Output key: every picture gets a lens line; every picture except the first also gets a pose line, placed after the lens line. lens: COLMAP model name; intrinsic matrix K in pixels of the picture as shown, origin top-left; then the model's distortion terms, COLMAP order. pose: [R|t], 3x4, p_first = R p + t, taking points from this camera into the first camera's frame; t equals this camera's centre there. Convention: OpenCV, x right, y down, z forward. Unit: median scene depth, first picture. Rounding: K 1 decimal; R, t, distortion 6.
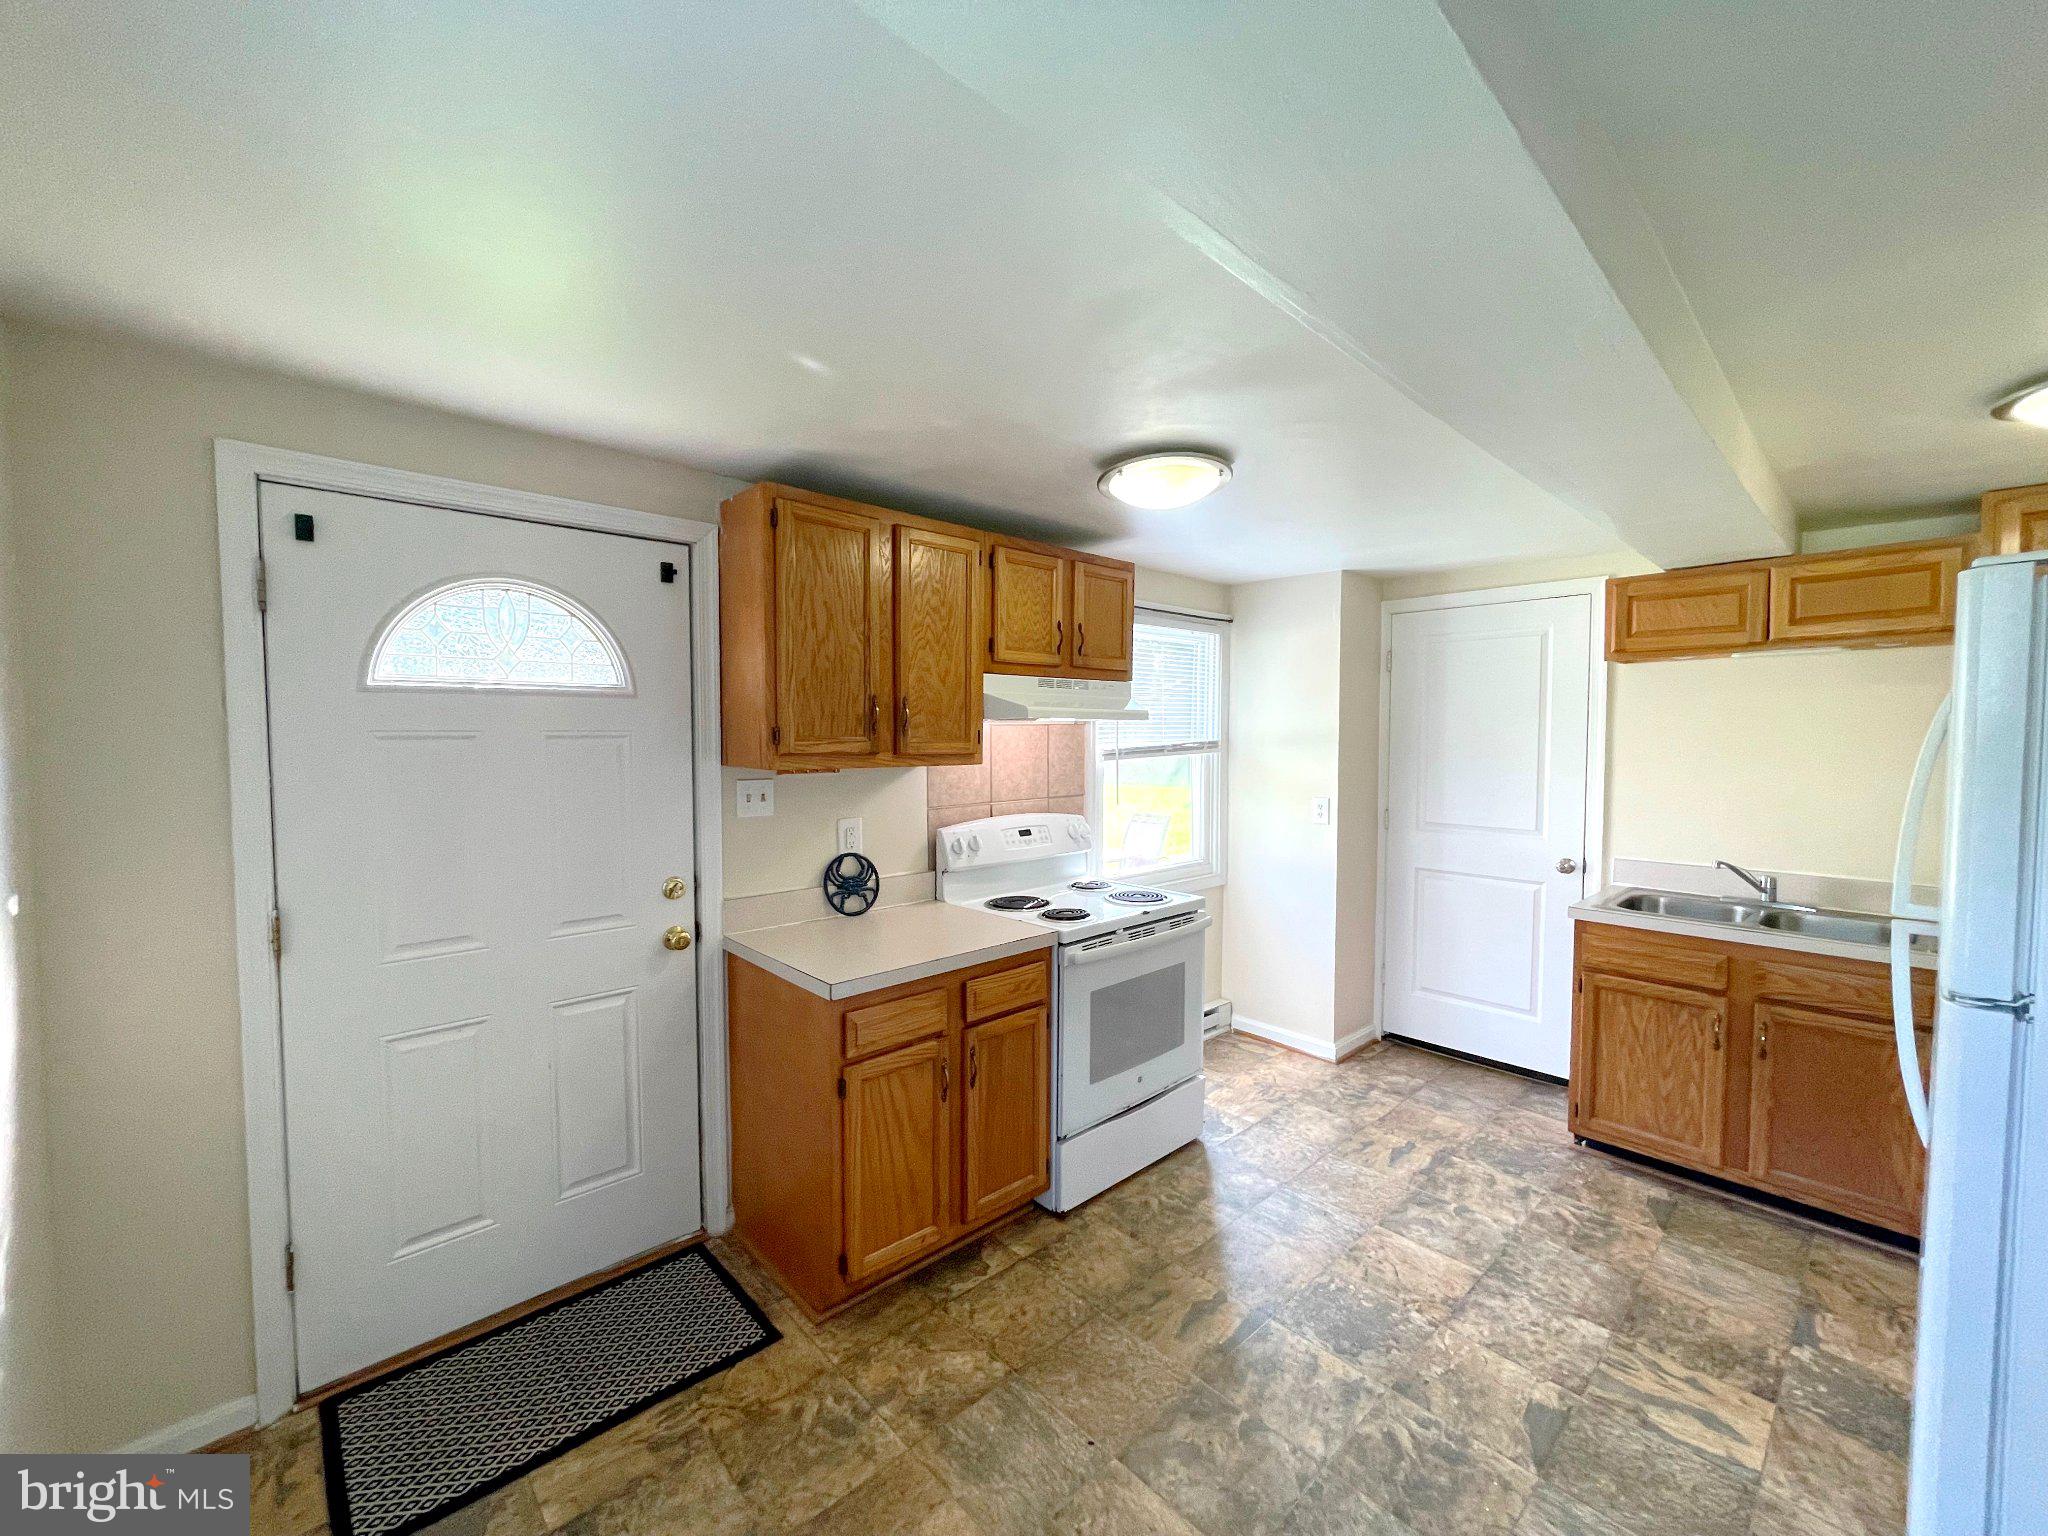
lens RADIAL K [[829.7, 0, 1024.0], [0, 829.7, 768.0], [0, 0, 1]] dist [0.000651, 0.000136]
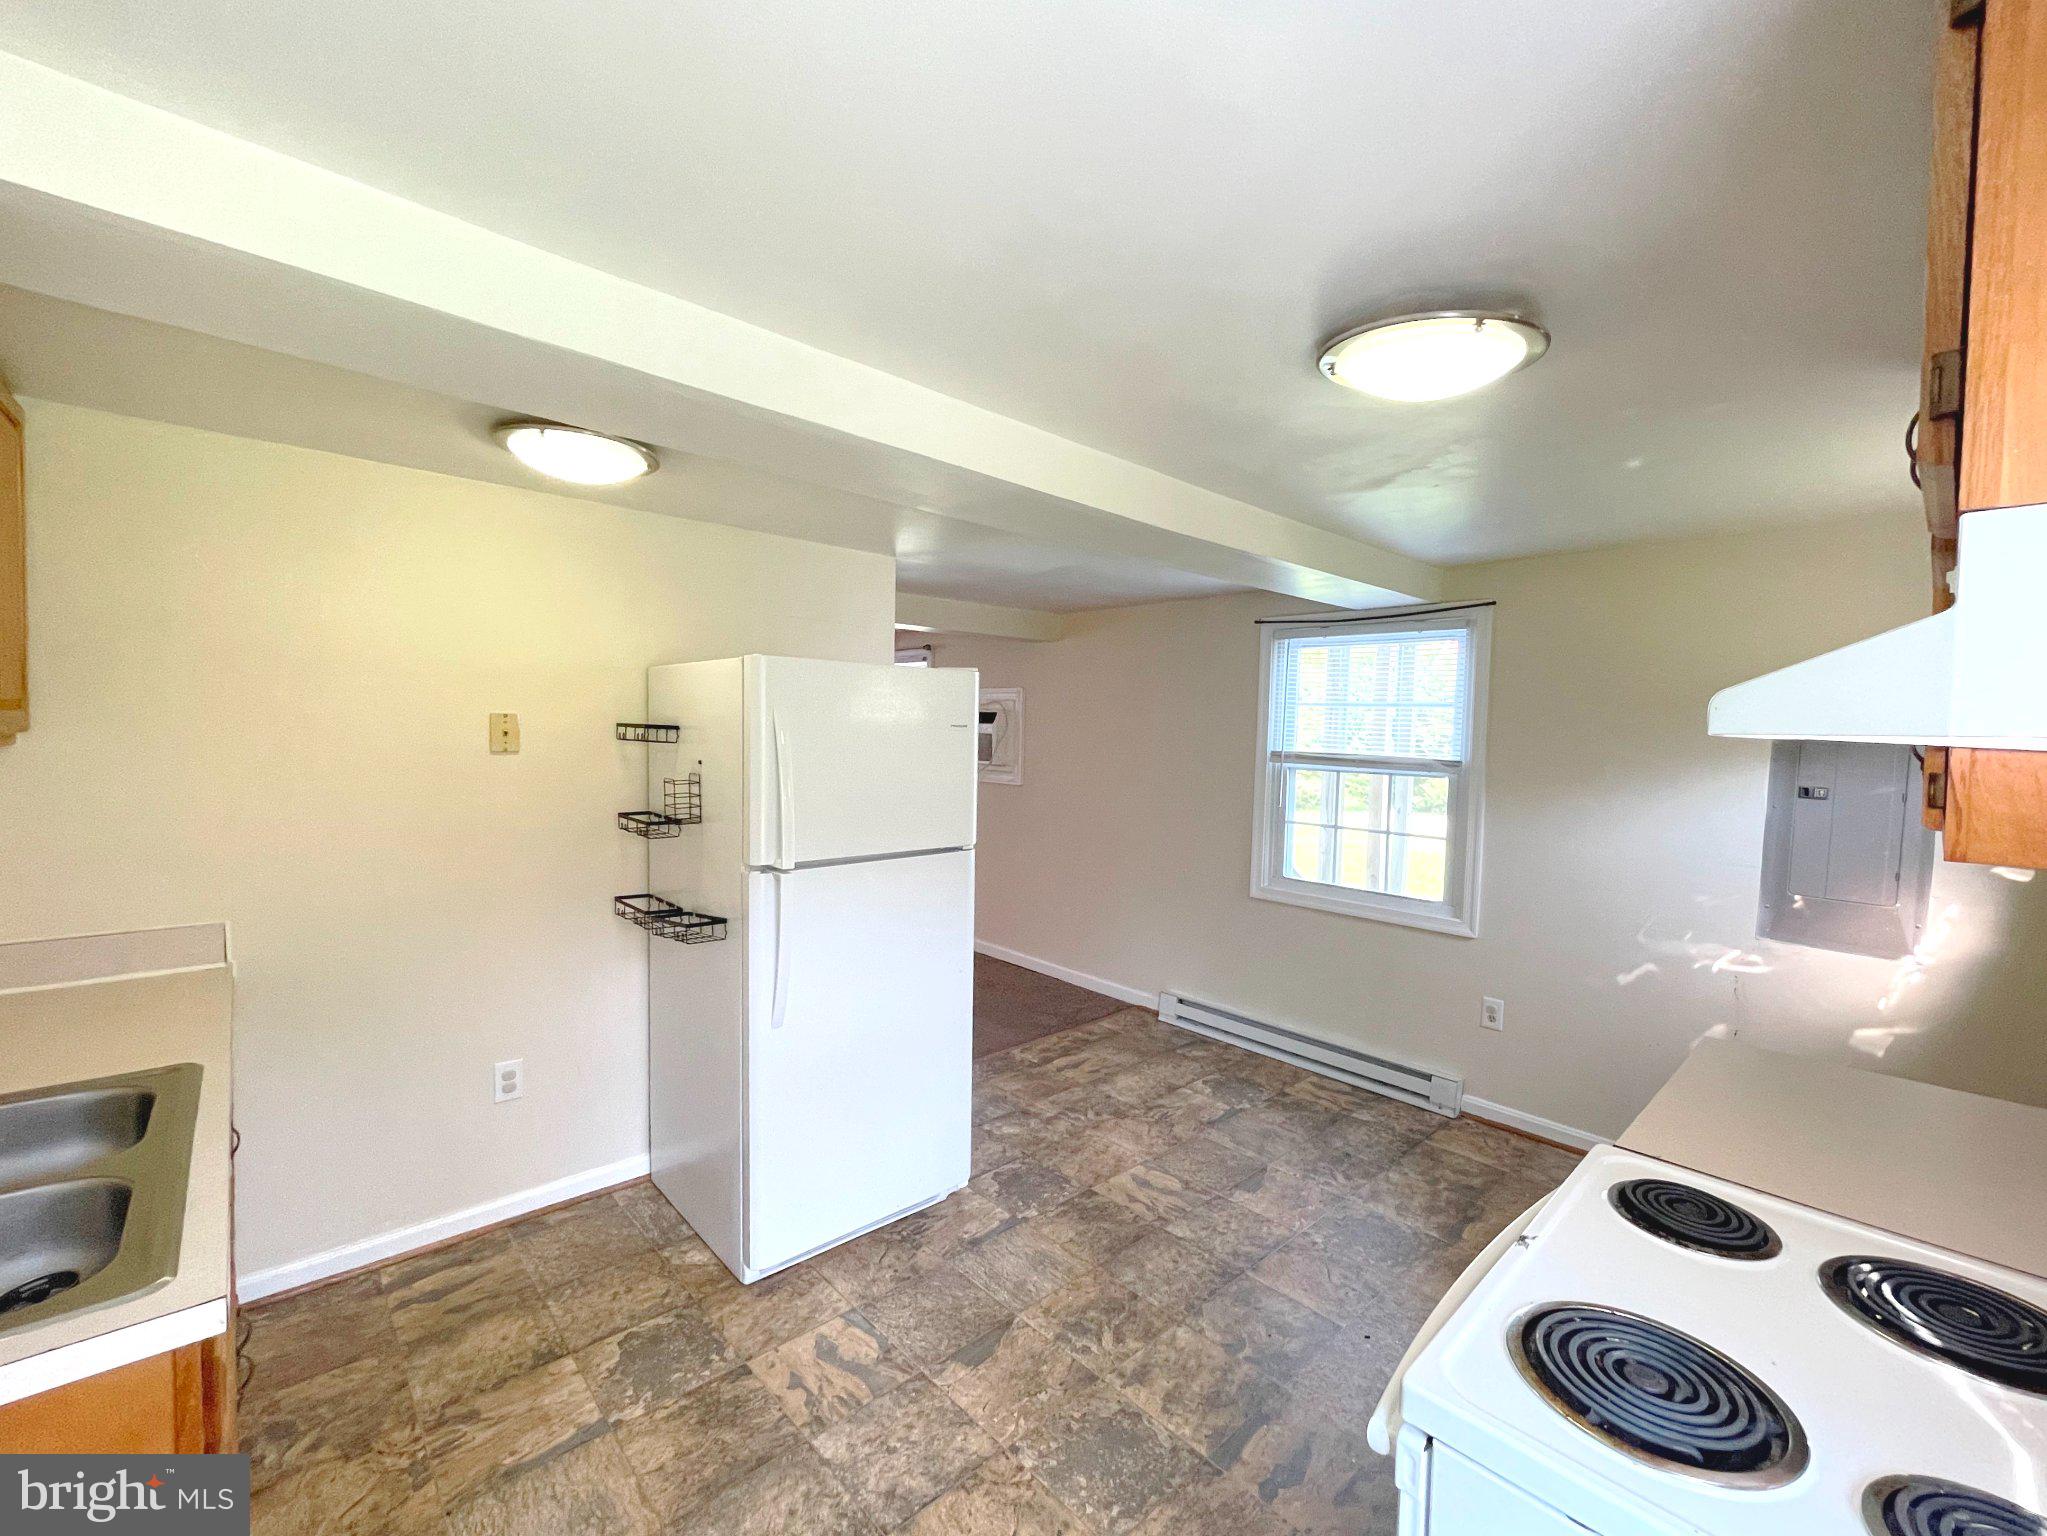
lens RADIAL K [[854.7, 0, 1023.5], [0, 854.7, 768.0], [0, 0, 1]] dist [-0.003745, -0.000282]
pose [[-0.999651, -0.025087, 0.008235, 0.434909], [-0.024243, 0.995626, 0.090232, -0.087714], [-0.010463, 0.090001, -0.995887, 1.587378]]
